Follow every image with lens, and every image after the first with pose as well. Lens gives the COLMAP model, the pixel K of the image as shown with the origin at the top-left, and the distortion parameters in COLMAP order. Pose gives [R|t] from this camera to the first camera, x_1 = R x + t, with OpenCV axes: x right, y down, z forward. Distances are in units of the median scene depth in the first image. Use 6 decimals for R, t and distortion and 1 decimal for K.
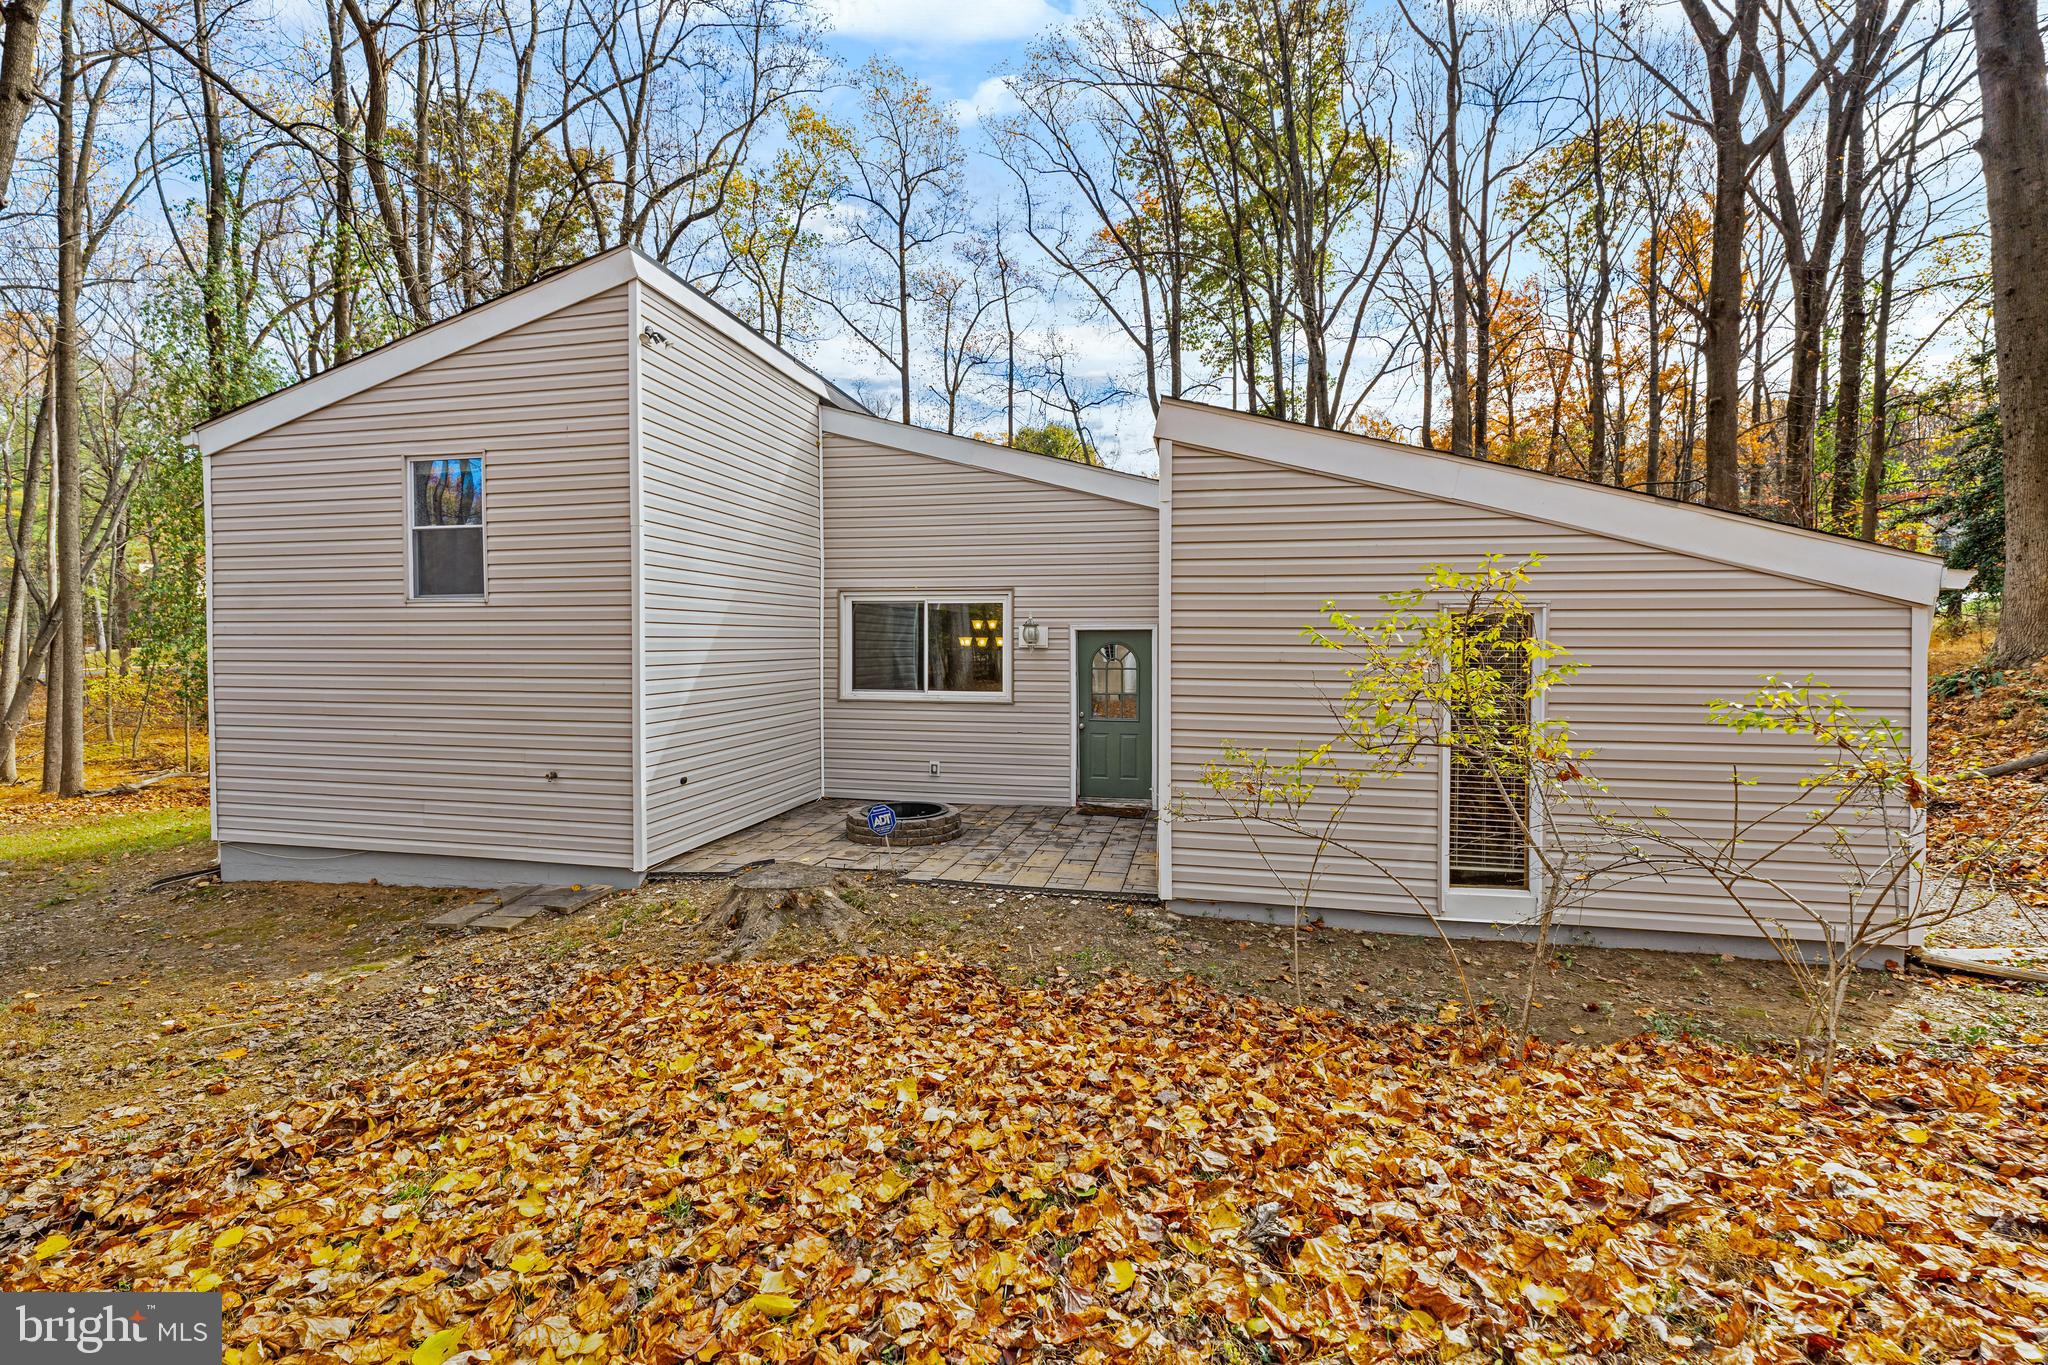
lens RADIAL K [[910.1, 0, 999.0], [0, 910.1, 646.3], [0, 0, 1]] dist [-0.006976, 0.002726]
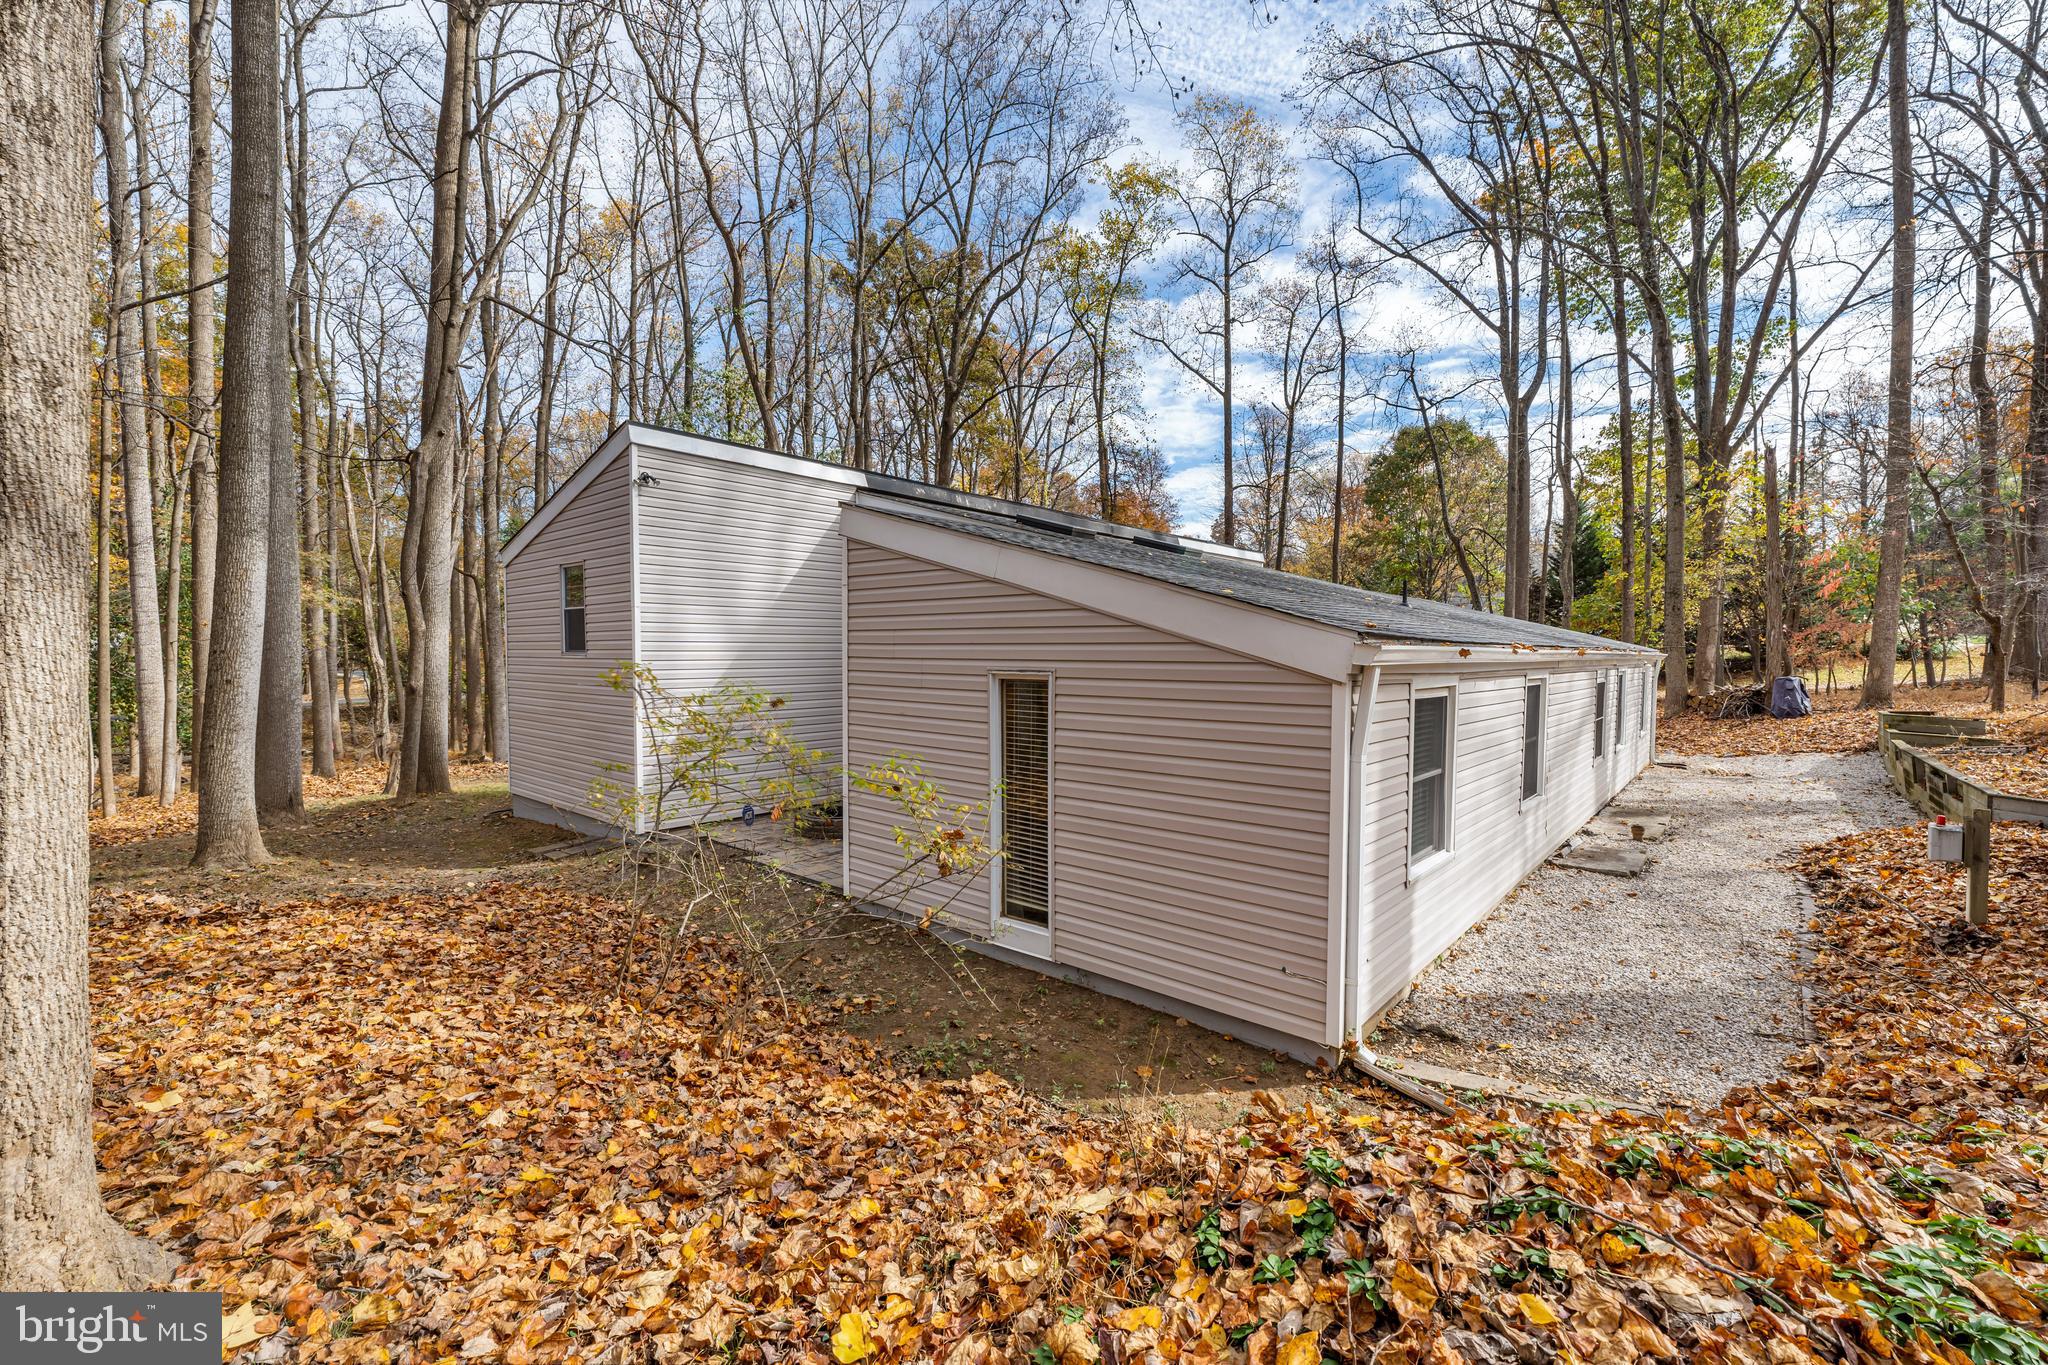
lens RADIAL K [[910.1, 0, 1039.0], [0, 910.1, 664.3], [0, 0, 1]] dist [-0.006976, 0.002726]
pose [[0.864093, 0.009257, -0.503247, 0.241825], [-0.002474, 0.999897, 0.014145, -0.015122], [0.503326, -0.010978, 0.864027, 0.007525]]
